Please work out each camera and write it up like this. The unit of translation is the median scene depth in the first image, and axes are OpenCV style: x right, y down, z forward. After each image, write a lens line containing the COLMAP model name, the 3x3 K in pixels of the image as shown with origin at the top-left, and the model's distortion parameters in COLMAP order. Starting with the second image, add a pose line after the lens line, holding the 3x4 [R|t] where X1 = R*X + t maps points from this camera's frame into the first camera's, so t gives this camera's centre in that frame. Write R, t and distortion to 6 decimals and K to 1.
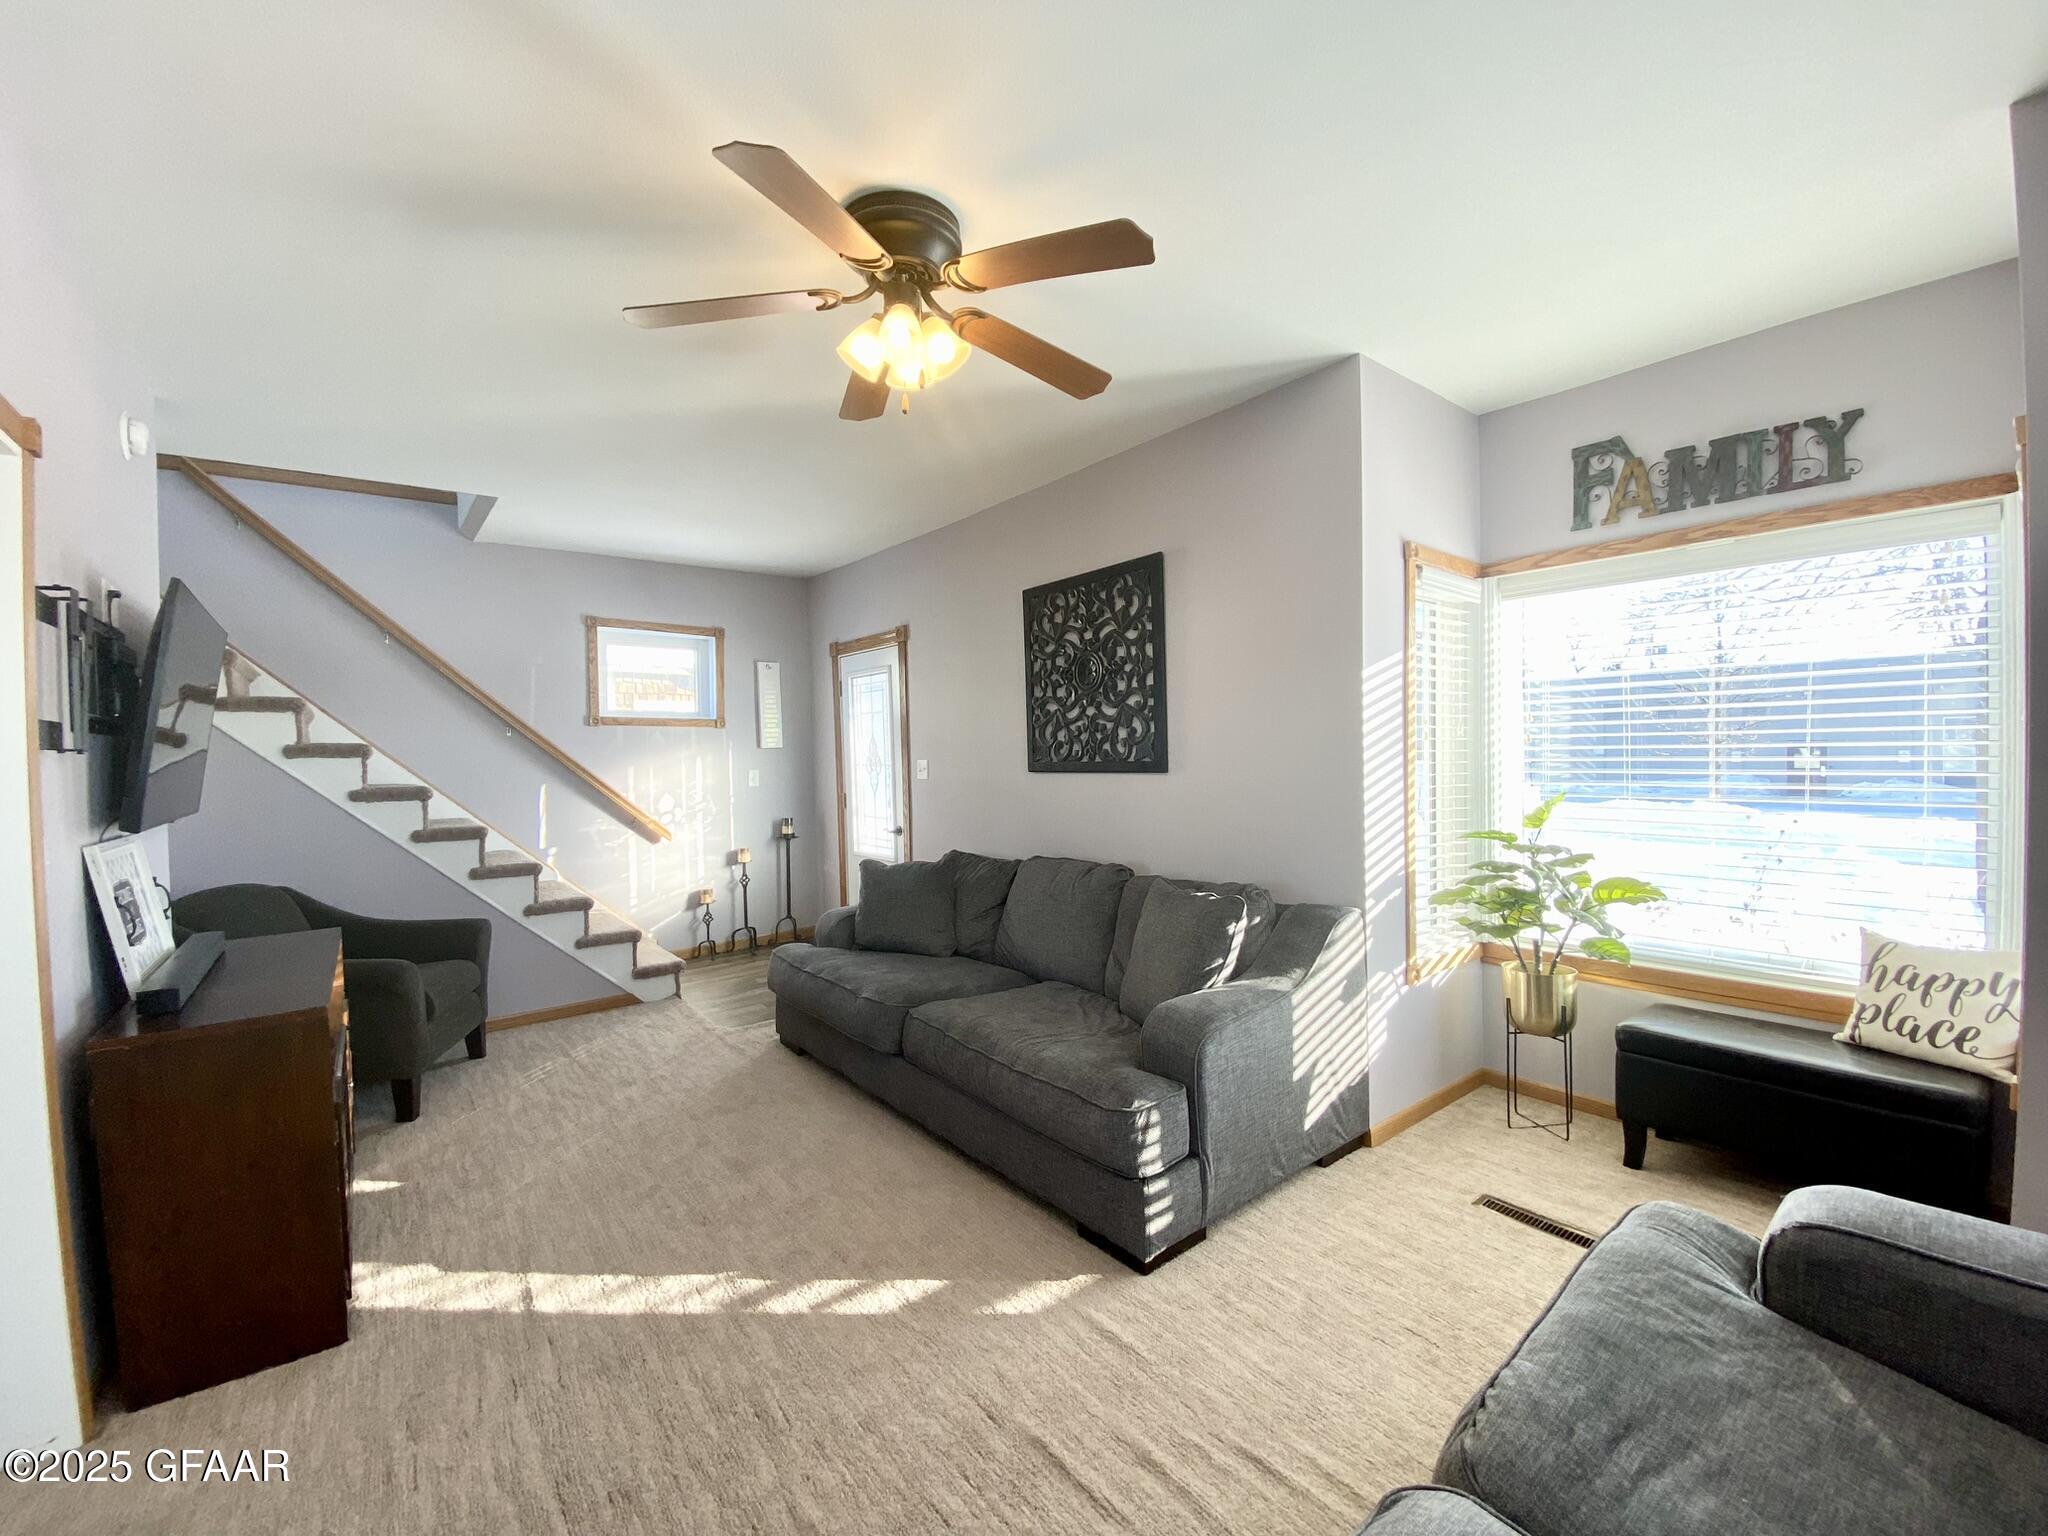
lens RADIAL K [[815.7, 0, 1024.0], [0, 815.7, 768.0], [0, 0, 1]] dist [0.029163, -0.028414]
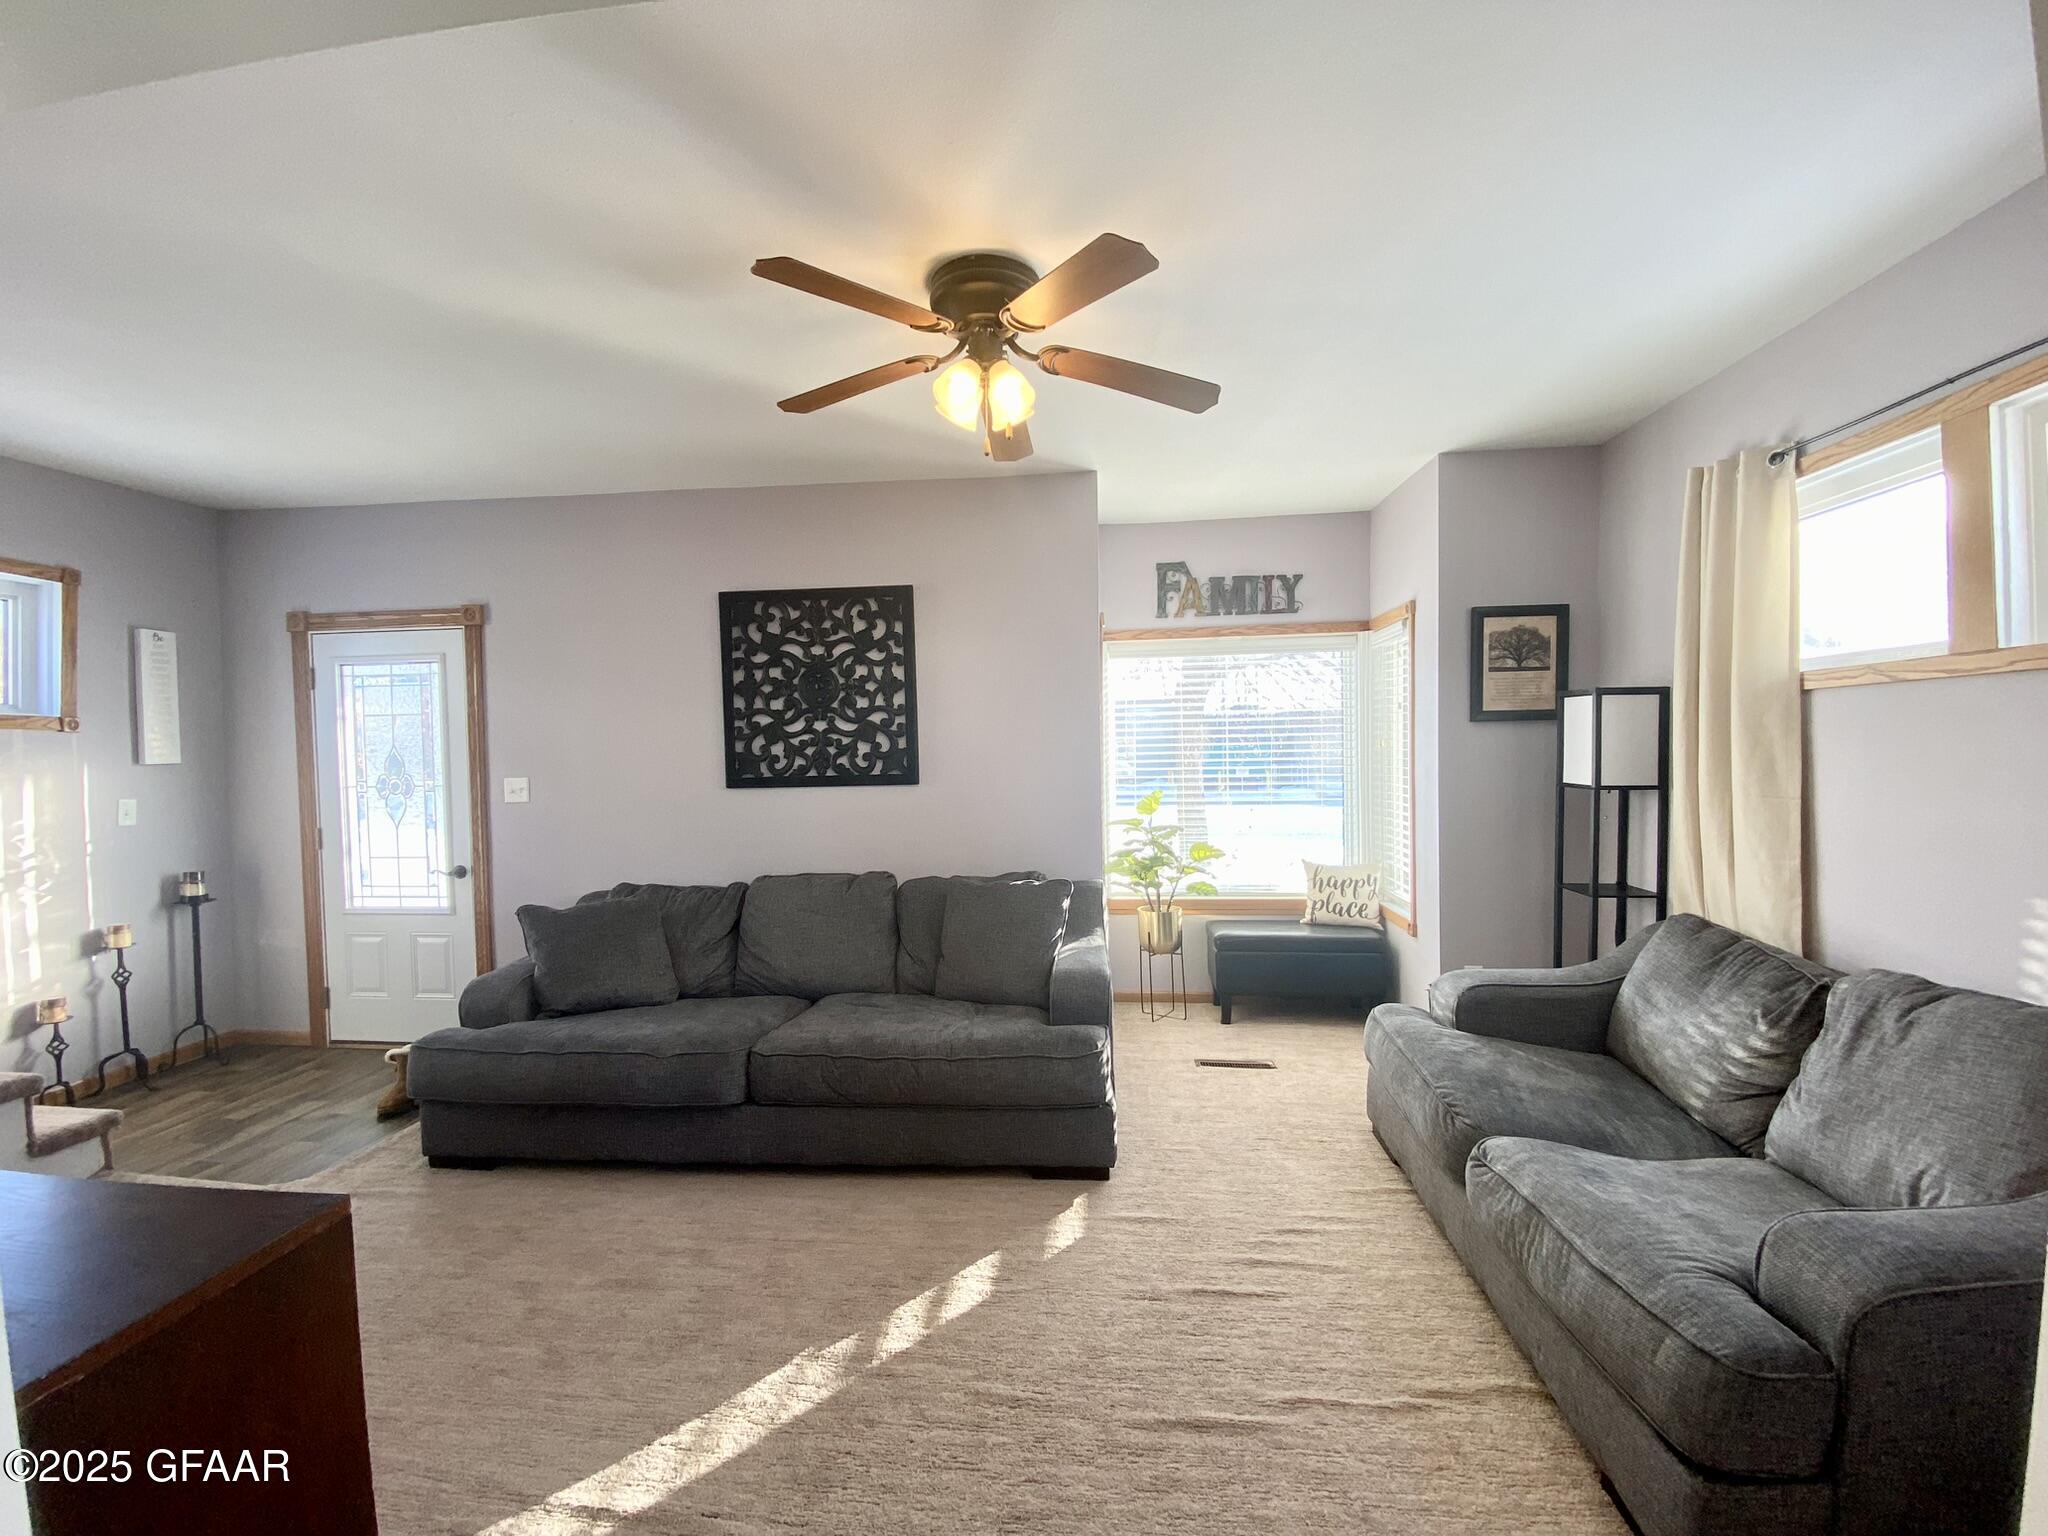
lens RADIAL K [[820.1, 0, 1006.6], [0, 820.1, 764.6], [0, 0, 1]] dist [0.023171, -0.020884]
pose [[0.700951, -0.003110, 0.713203, -0.522711], [0.020523, 0.999664, -0.015811, -0.000275], [-0.712914, 0.025720, 0.700779, 0.128319]]
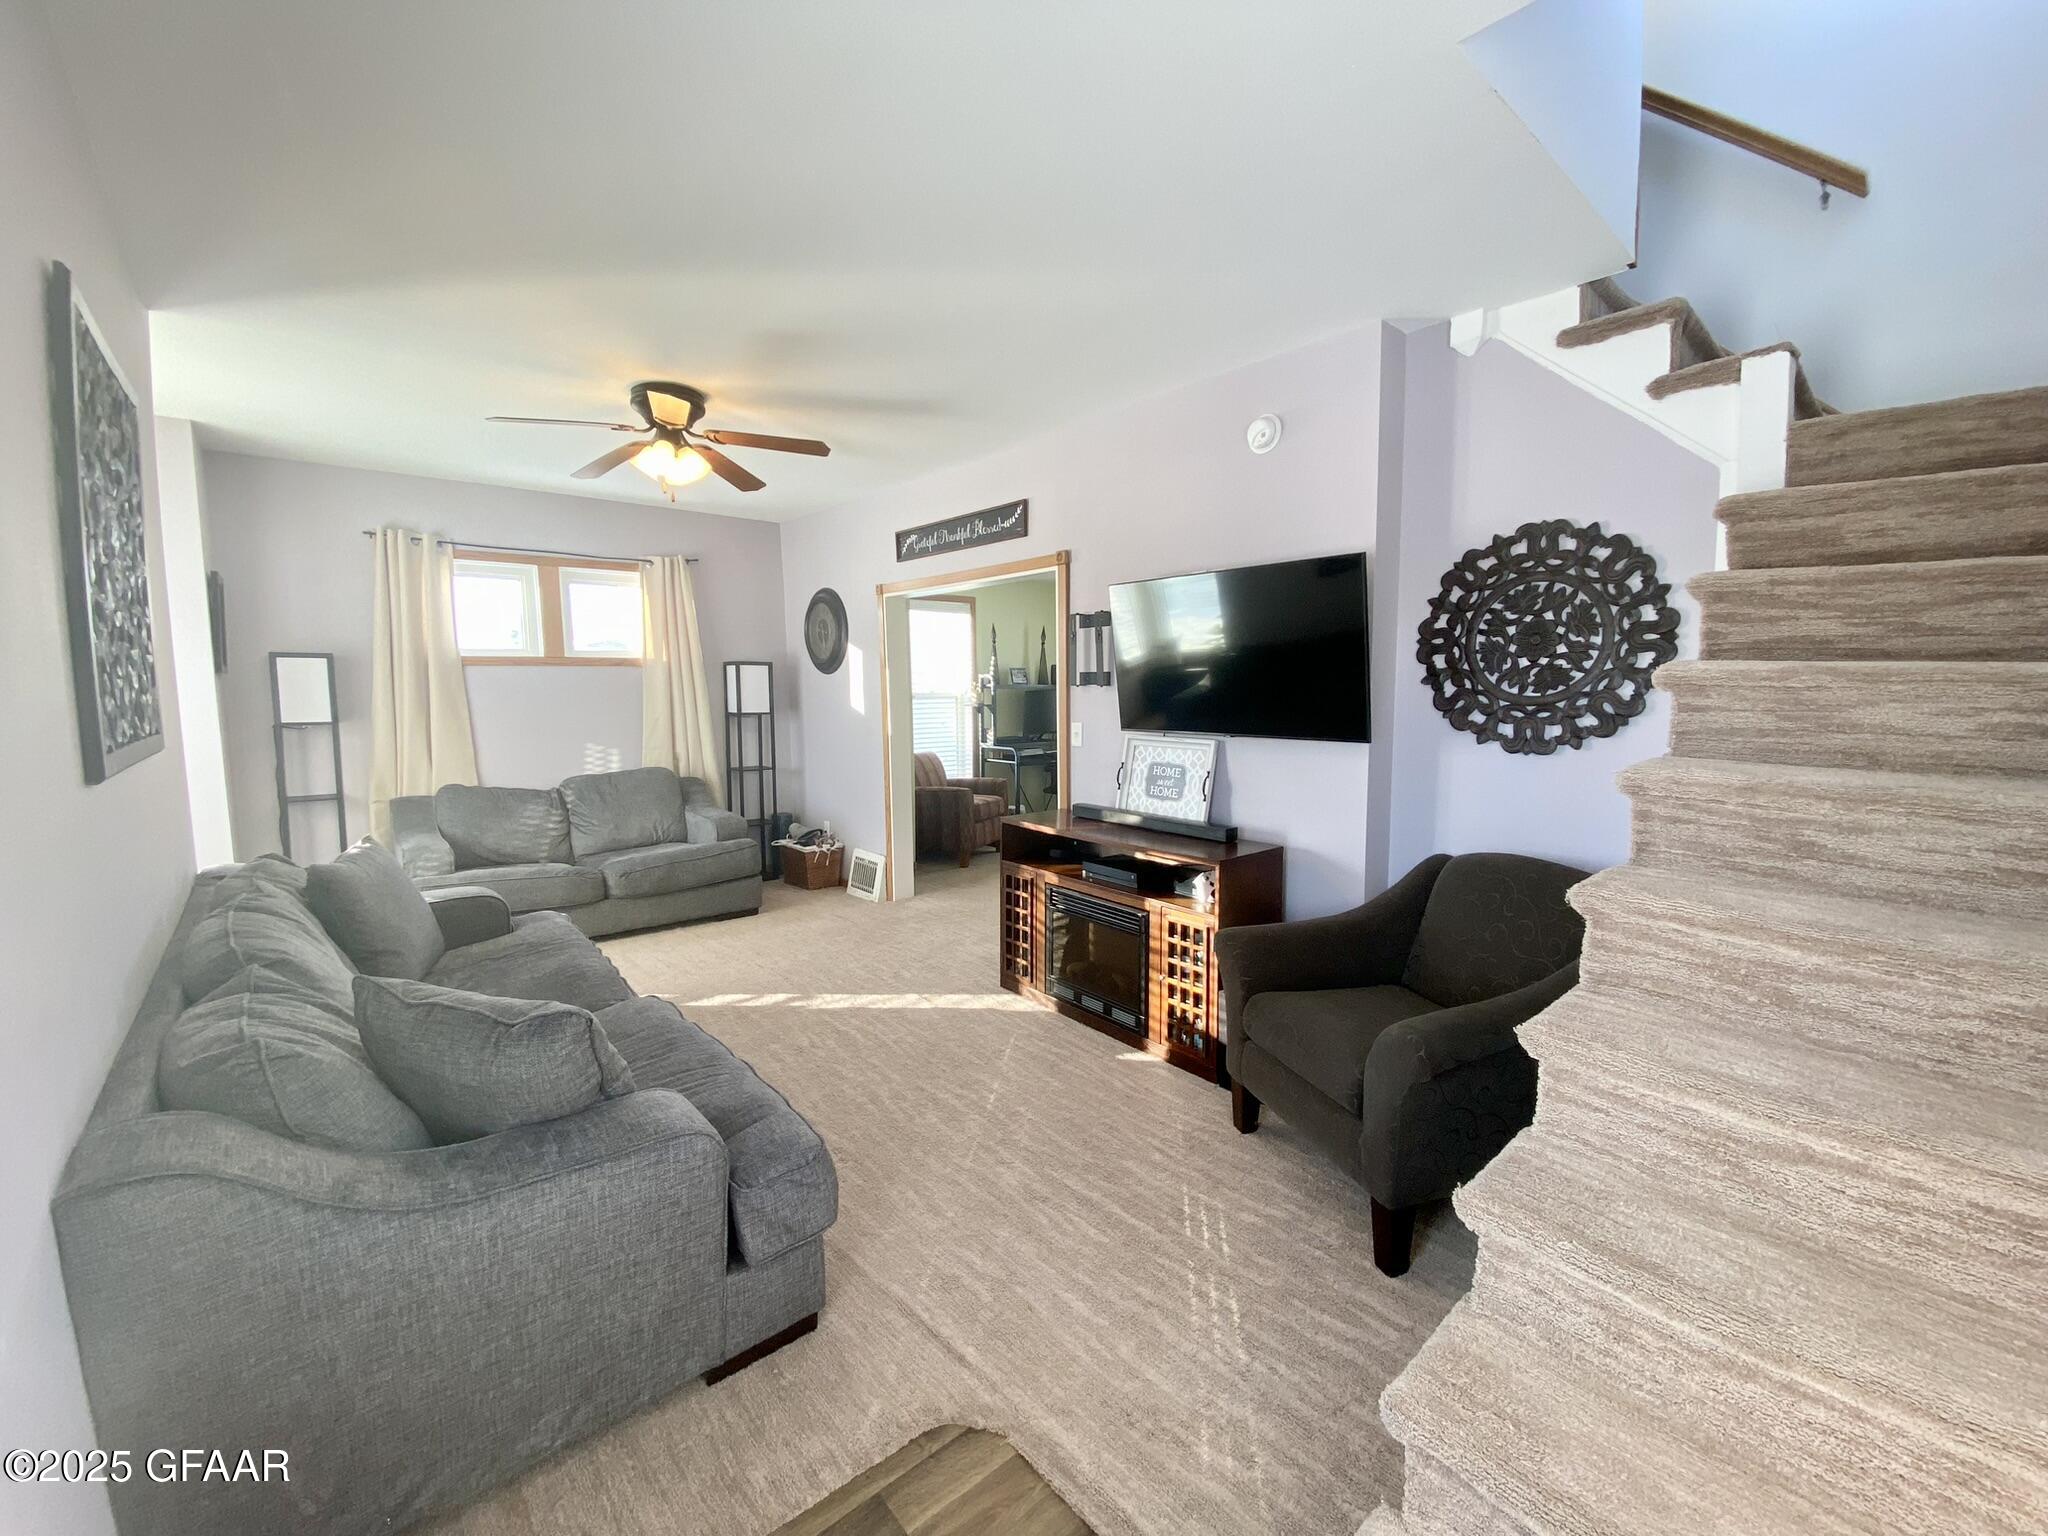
lens RADIAL K [[820.1, 0, 1006.6], [0, 820.1, 764.6], [0, 0, 1]] dist [0.023171, -0.020884]
pose [[-0.999432, 0.031336, -0.012424, -0.465357], [0.029647, 0.992520, 0.118430, -0.035741], [0.016042, 0.117994, -0.992885, 1.623746]]
